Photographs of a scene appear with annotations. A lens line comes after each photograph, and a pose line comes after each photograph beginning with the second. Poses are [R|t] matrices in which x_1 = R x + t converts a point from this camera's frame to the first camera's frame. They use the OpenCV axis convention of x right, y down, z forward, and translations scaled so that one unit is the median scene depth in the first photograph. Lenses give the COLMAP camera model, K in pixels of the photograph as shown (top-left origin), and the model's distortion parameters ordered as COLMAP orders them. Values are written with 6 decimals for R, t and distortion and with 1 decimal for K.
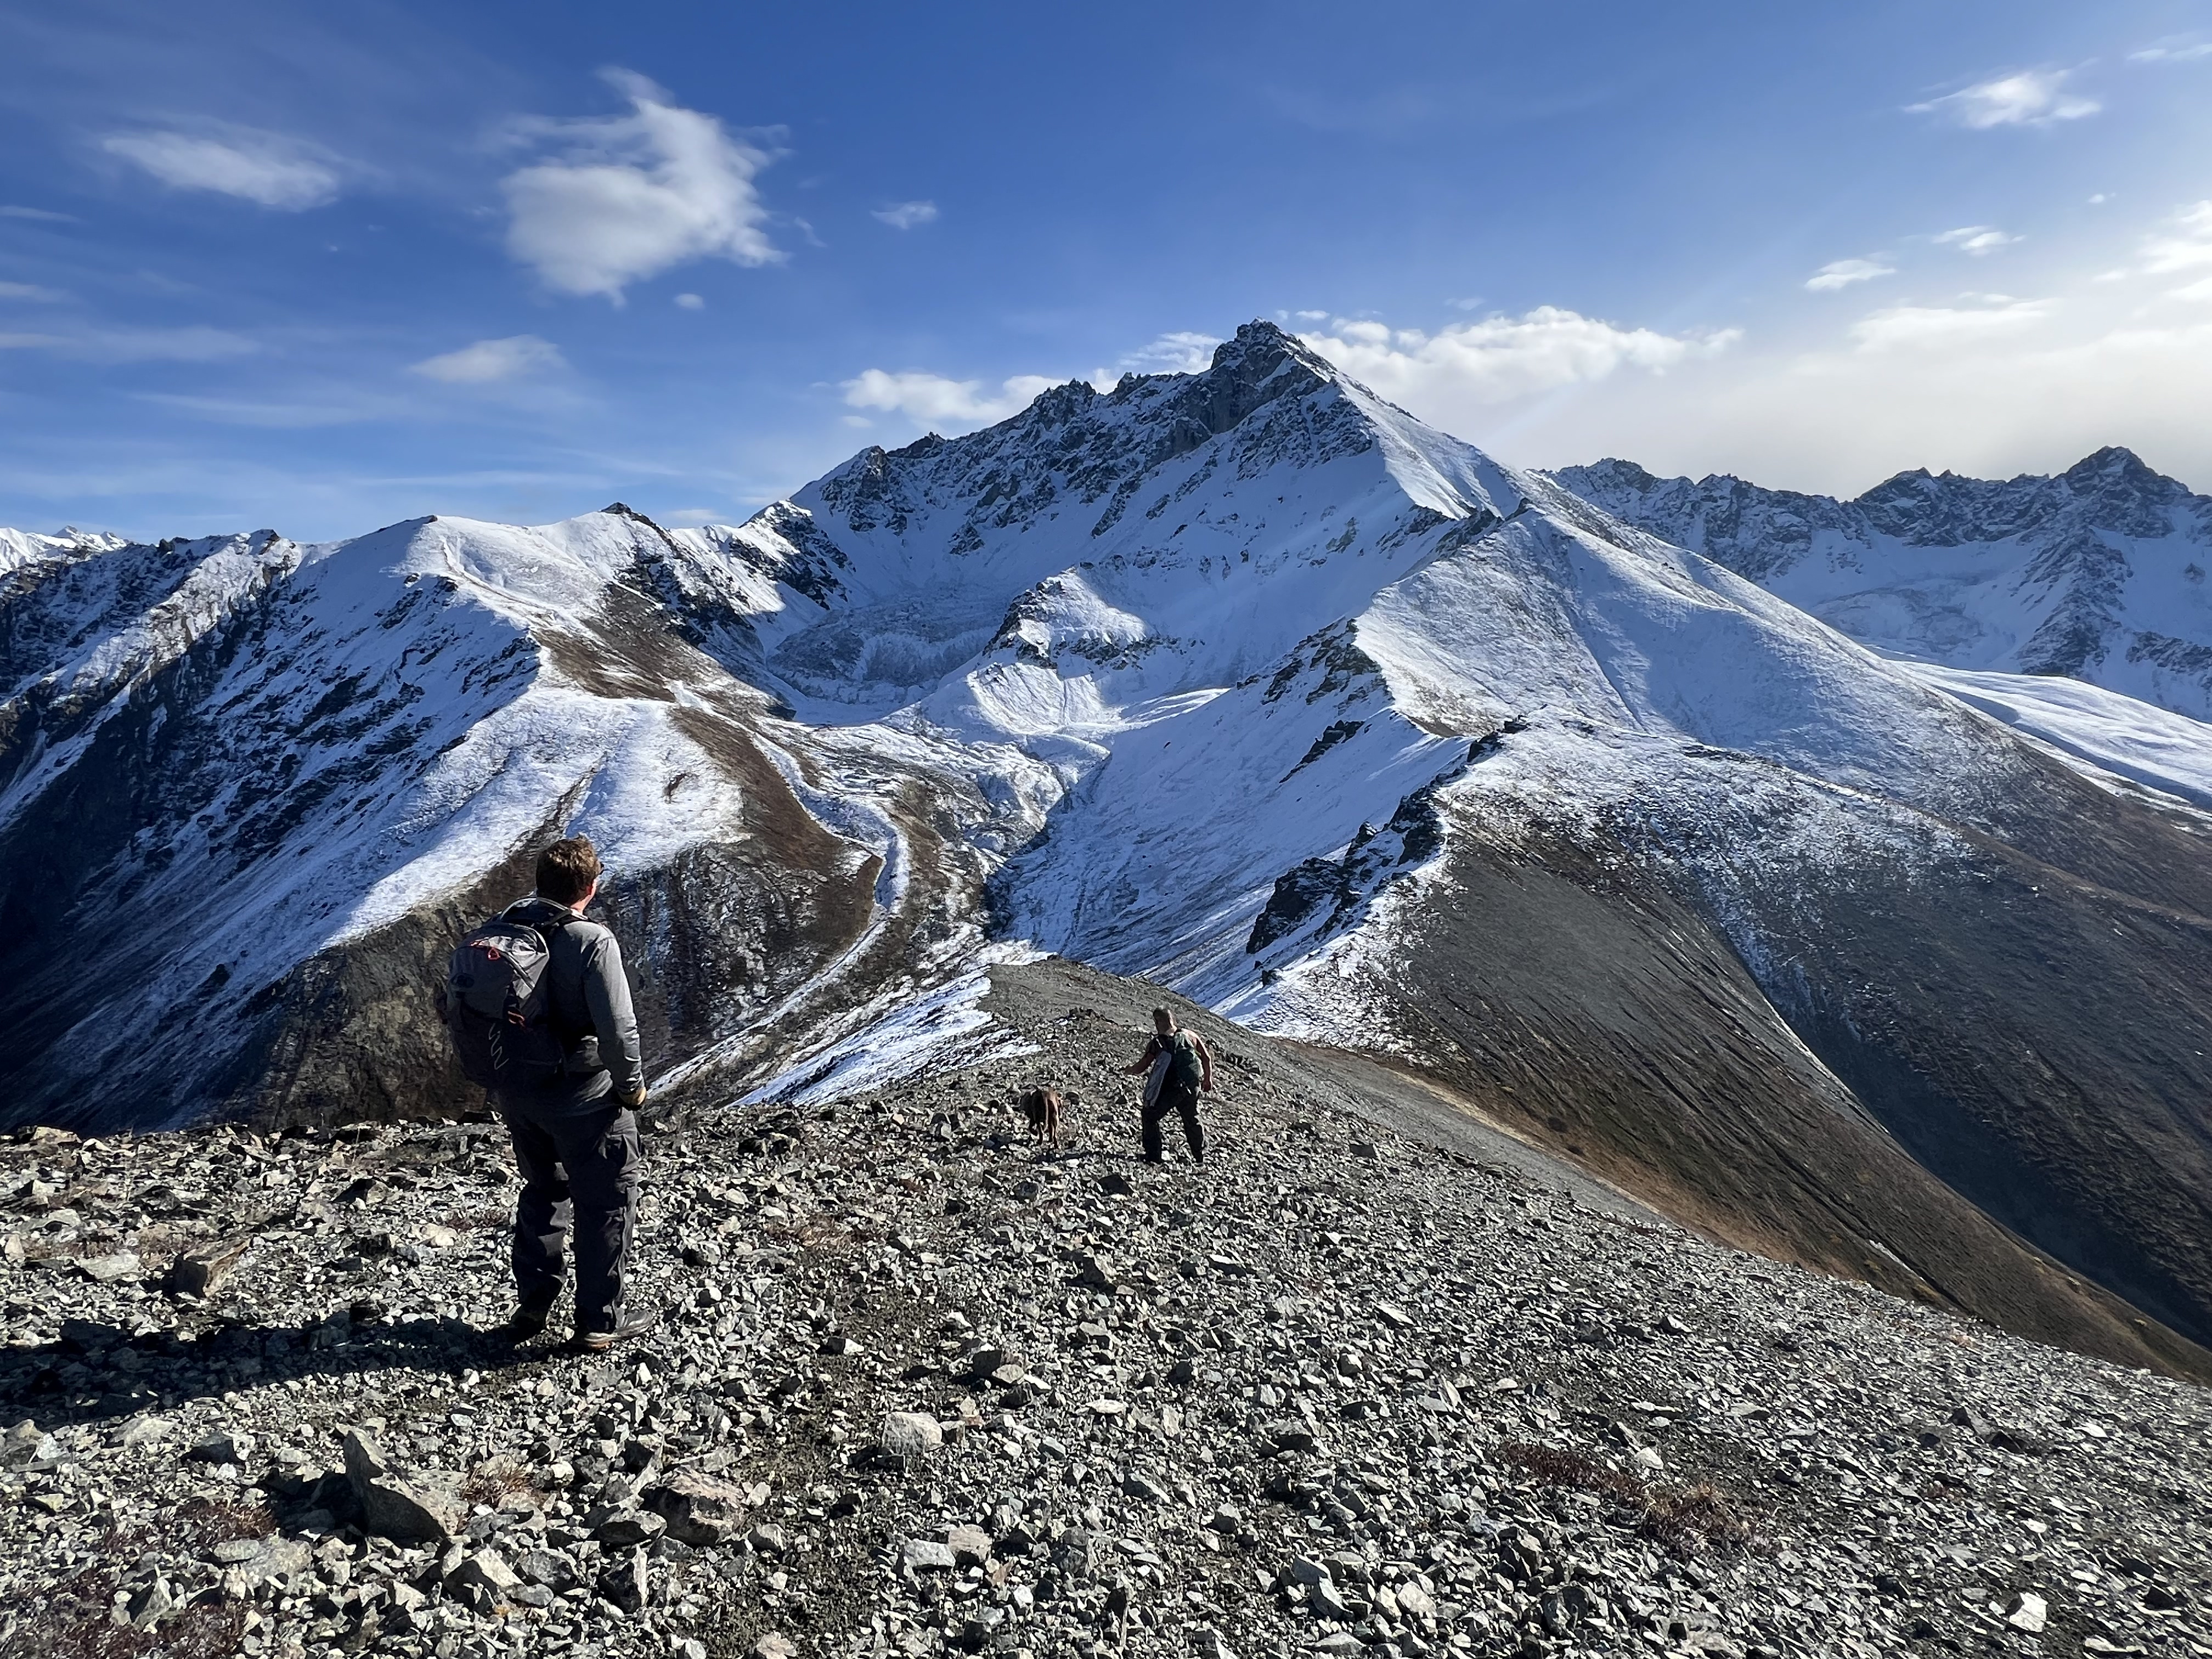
lens RADIAL K [[1168.2, 0, 1117.0], [0, 1168.2, 835.9], [0, 0, 1]] dist [-0.001731, -0.000135]
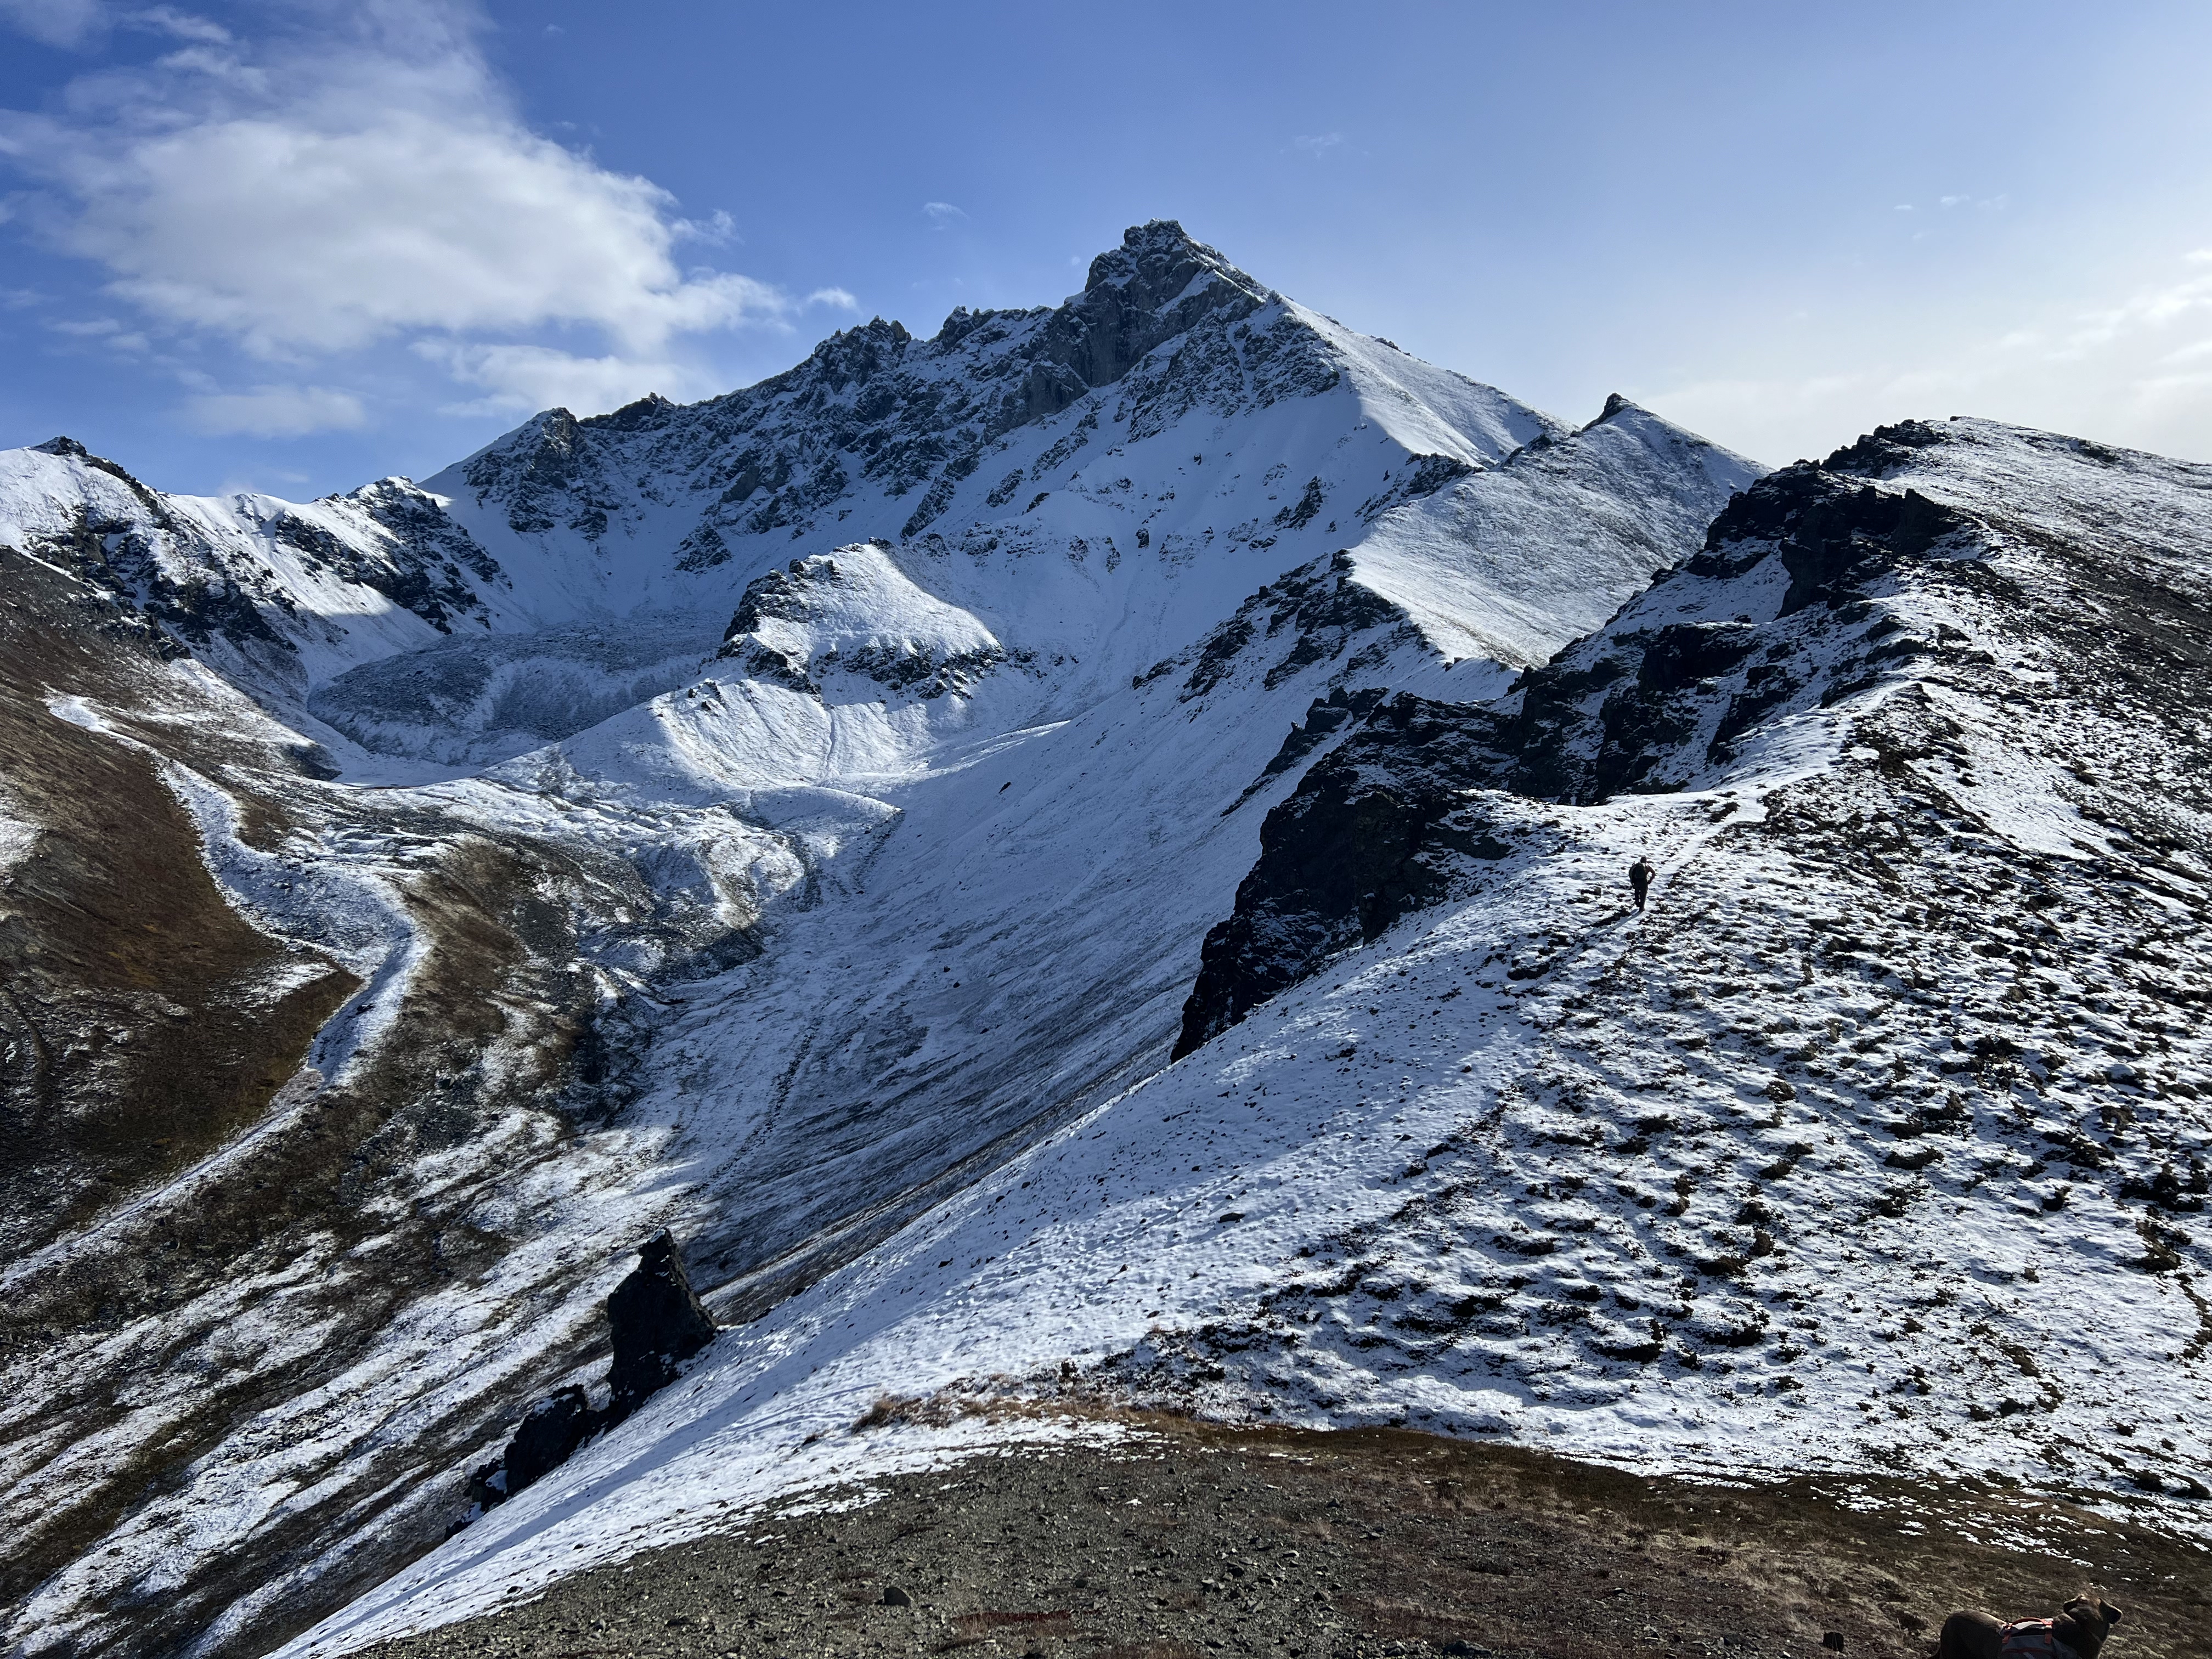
lens RADIAL K [[1631.8, 0, 1099.7], [0, 1631.8, 825.8], [0, 0, 1]] dist [0.052047, -0.046756]
pose [[0.996886, -0.008165, 0.078436, 0.021665], [0.019137, 0.989941, -0.140180, 0.034642], [-0.076503, 0.141244, 0.987014, 0.209939]]
